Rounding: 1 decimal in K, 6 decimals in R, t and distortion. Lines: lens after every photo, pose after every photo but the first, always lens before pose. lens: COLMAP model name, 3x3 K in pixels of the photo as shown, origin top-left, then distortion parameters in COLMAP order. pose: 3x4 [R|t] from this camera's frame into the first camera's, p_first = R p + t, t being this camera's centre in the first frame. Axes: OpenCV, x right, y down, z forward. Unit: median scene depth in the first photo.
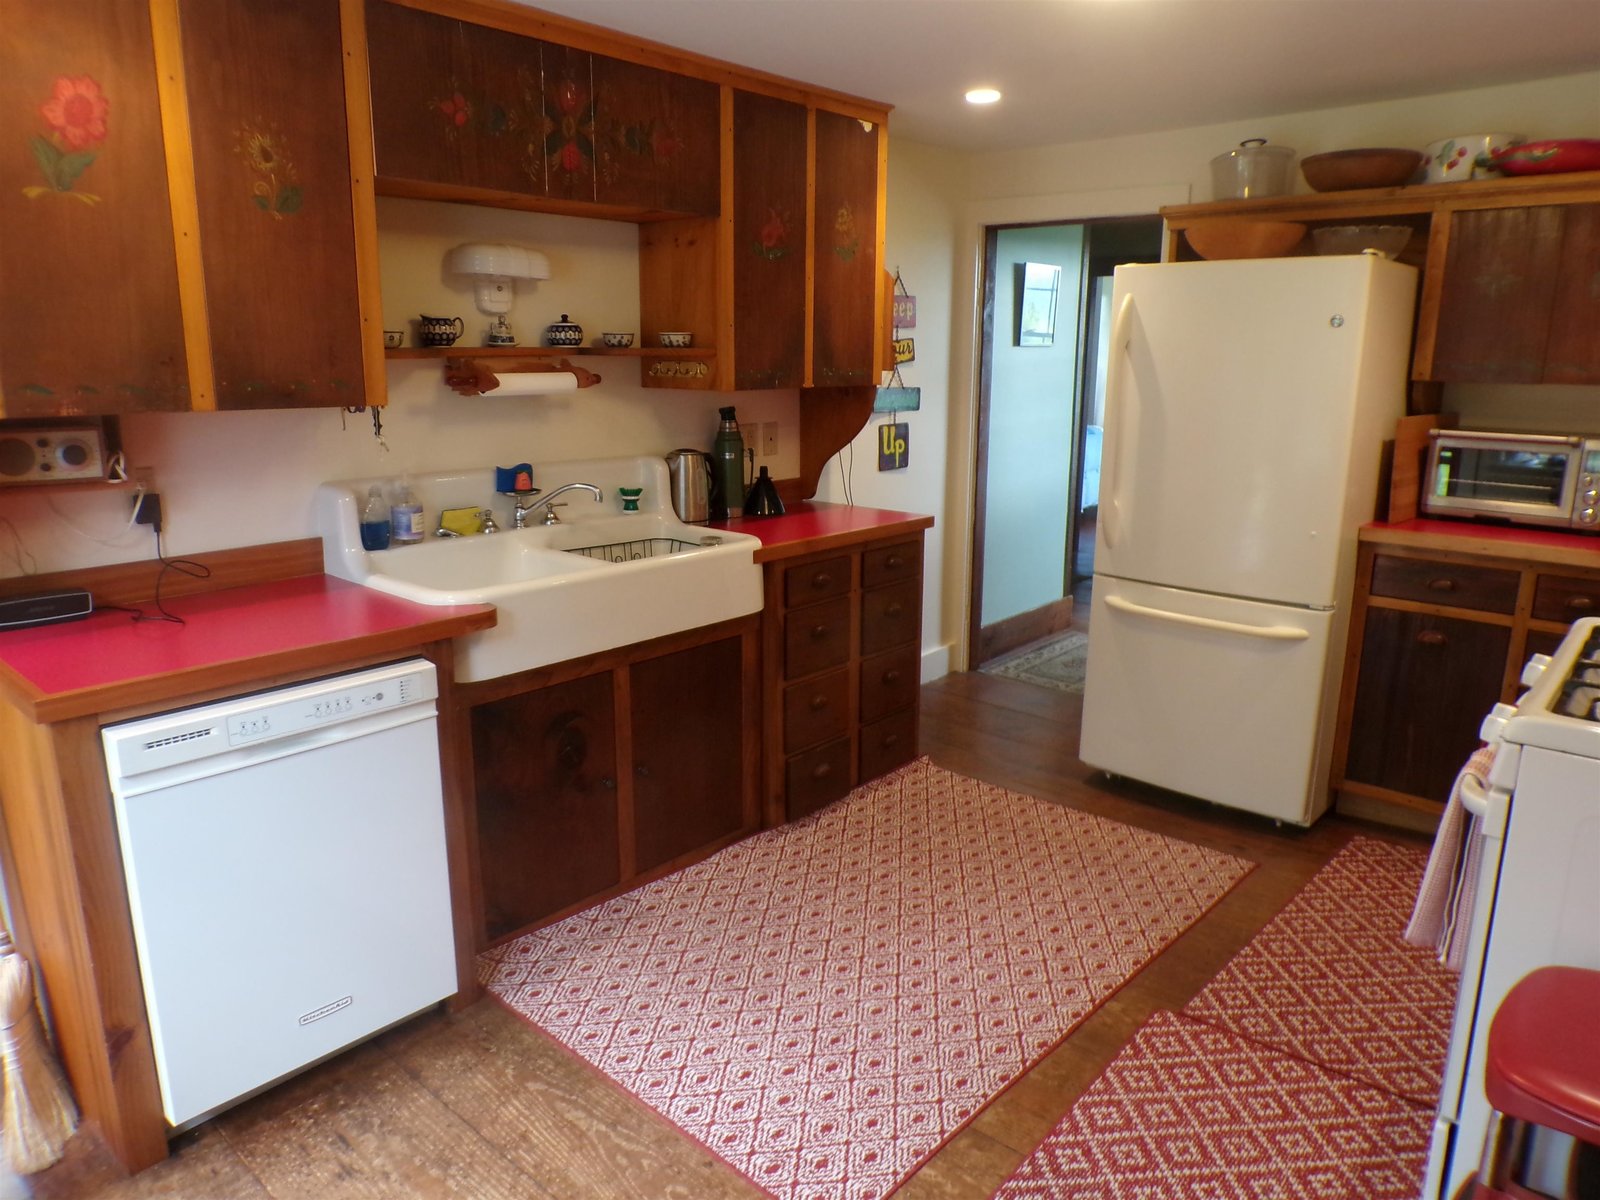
lens RADIAL K [[1081.2, 0, 798.2], [0, 1081.2, 599.5], [0, 0, 1]] dist [-0.035993, 0.005235]
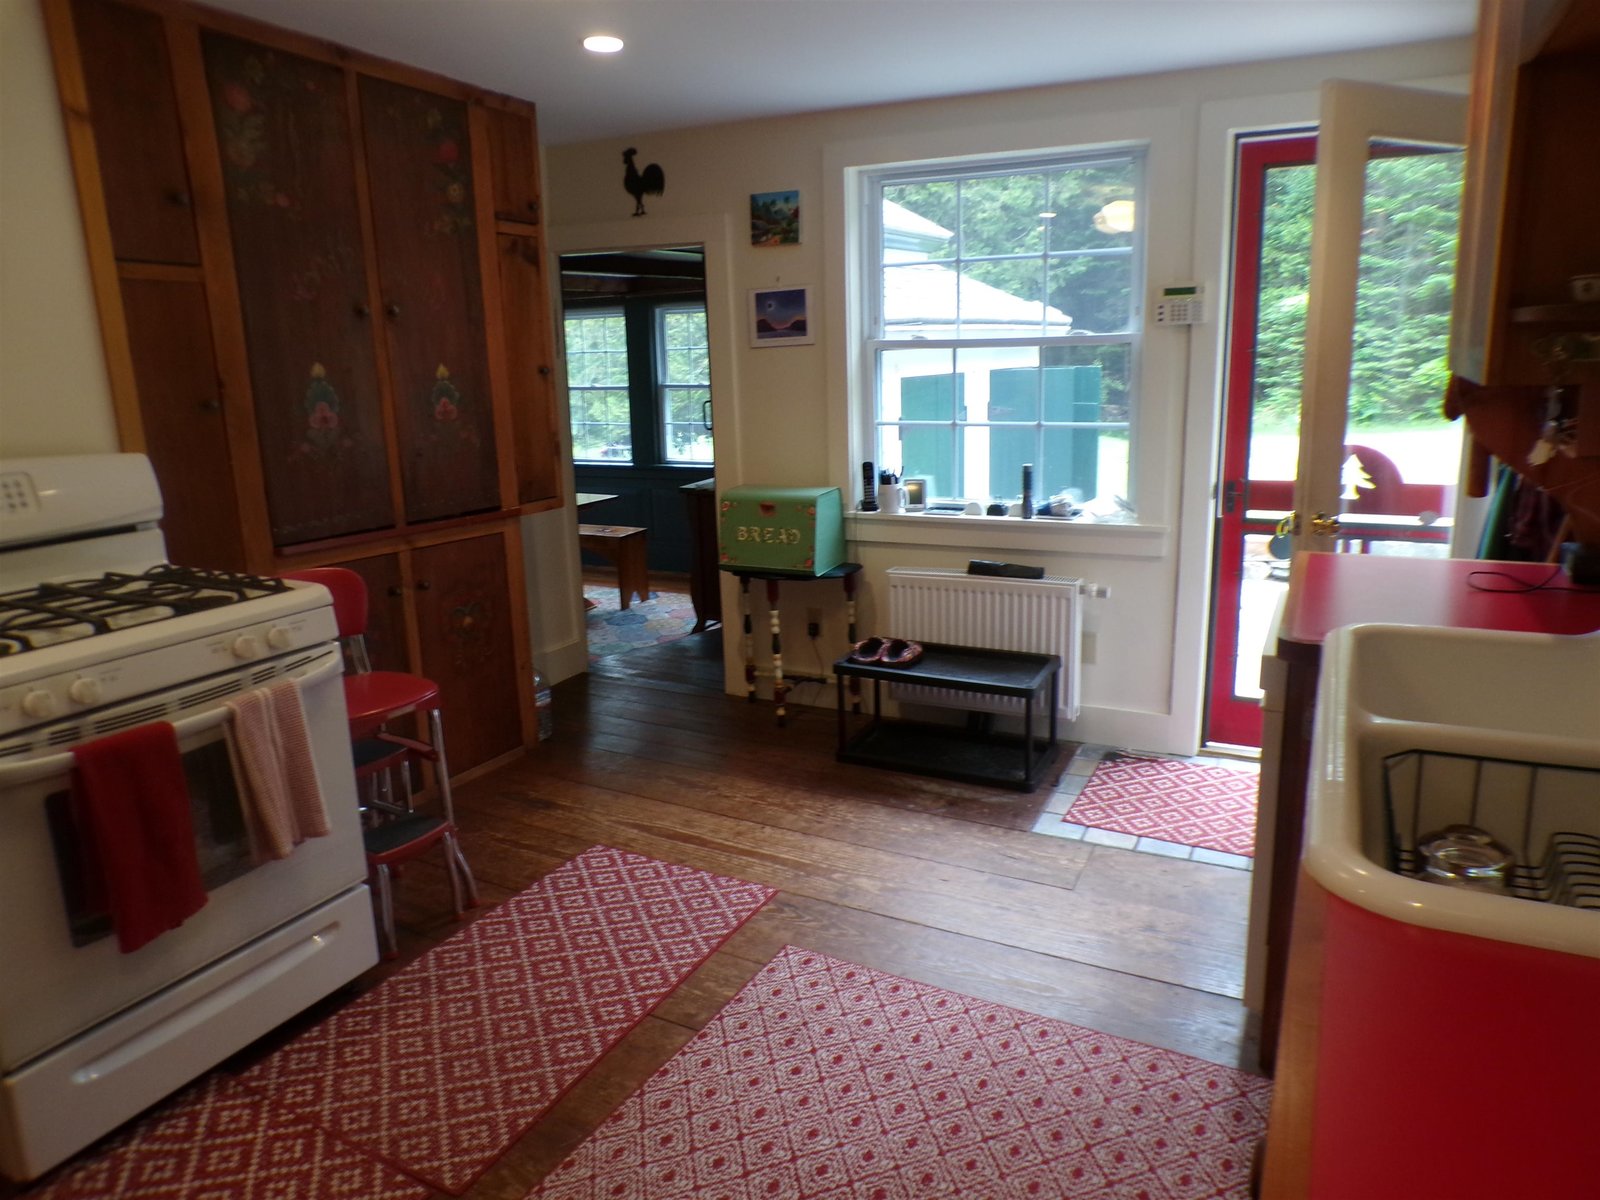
lens RADIAL K [[1081.2, 0, 799.0], [0, 1081.2, 600.8], [0, 0, 1]] dist [-0.035993, 0.005235]
pose [[-0.966629, 0.074695, -0.245049, 0.211406], [-0.038445, 0.903420, 0.427031, -0.278290], [0.253279, 0.422201, -0.870400, 1.282332]]
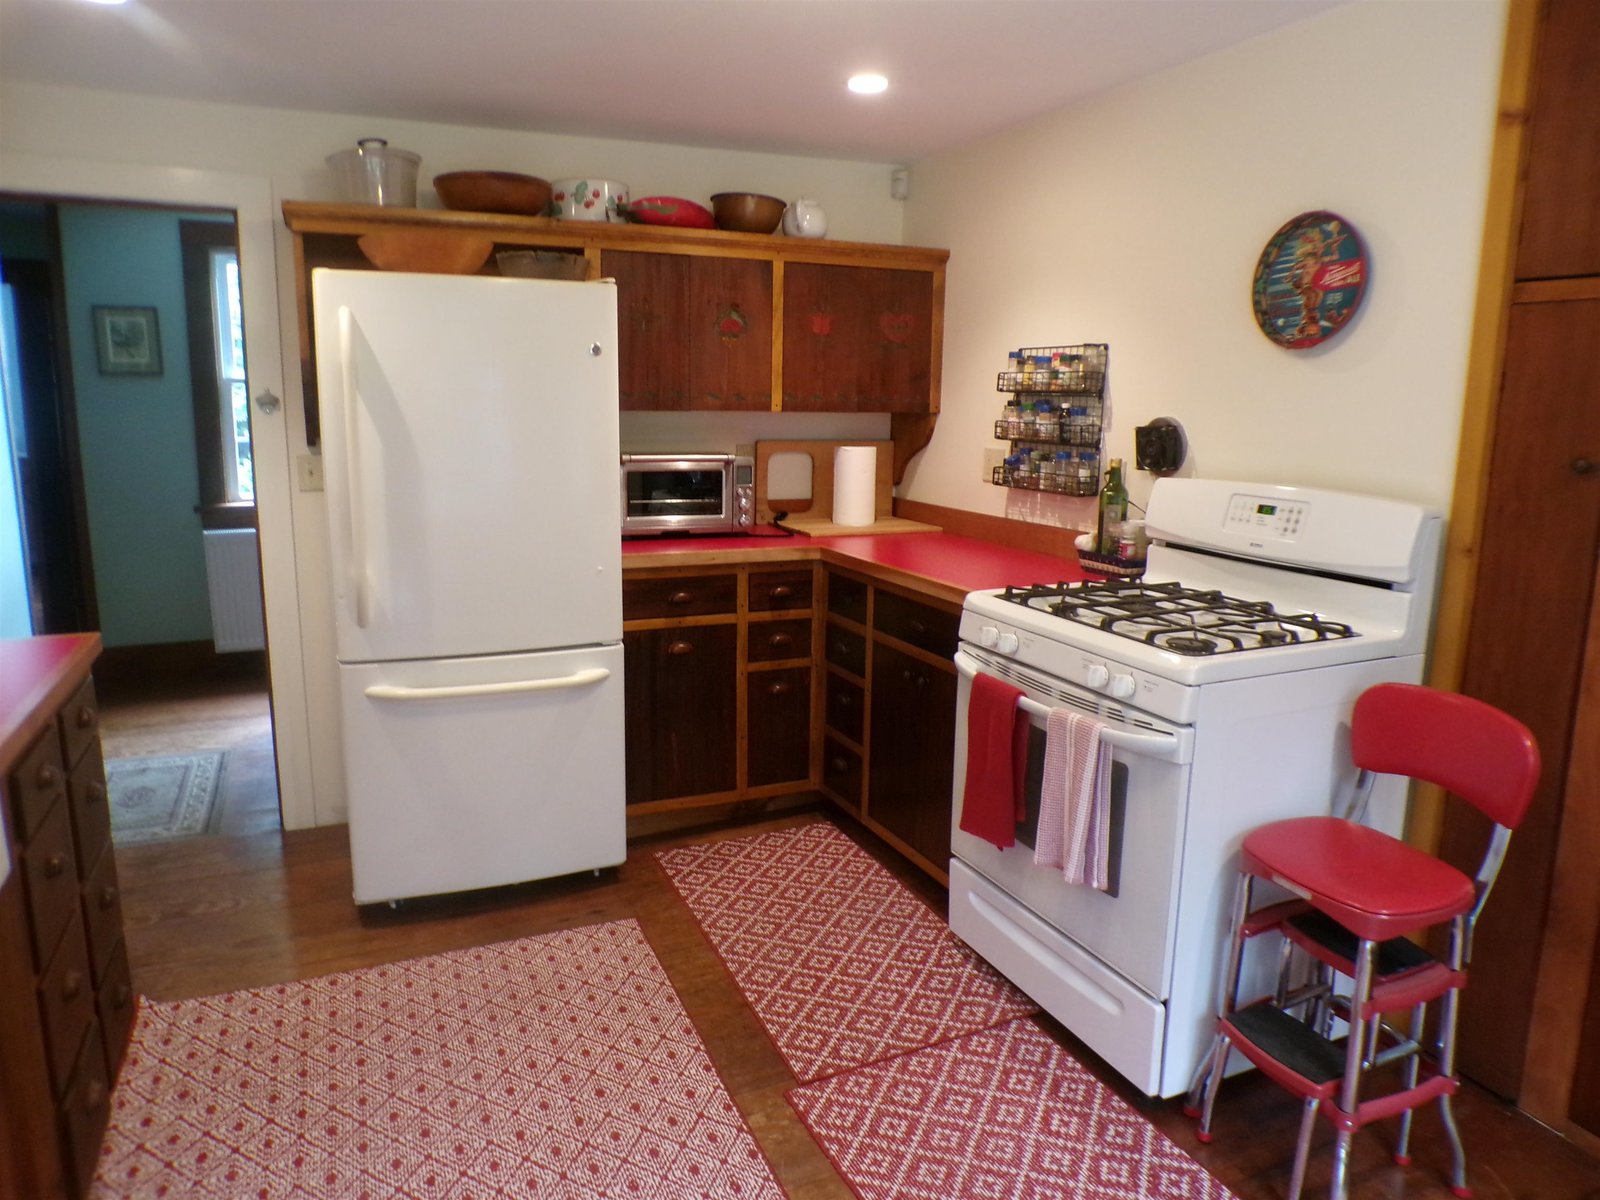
lens RADIAL K [[1081.2, 0, 804.8], [0, 1081.2, 603.0], [0, 0, 1]] dist [-0.035993, 0.005235]
pose [[0.399714, -0.168699, 0.900982, -0.343663], [0.194140, 0.976201, 0.096653, -0.094084], [-0.895845, 0.136283, 0.422952, 0.447405]]
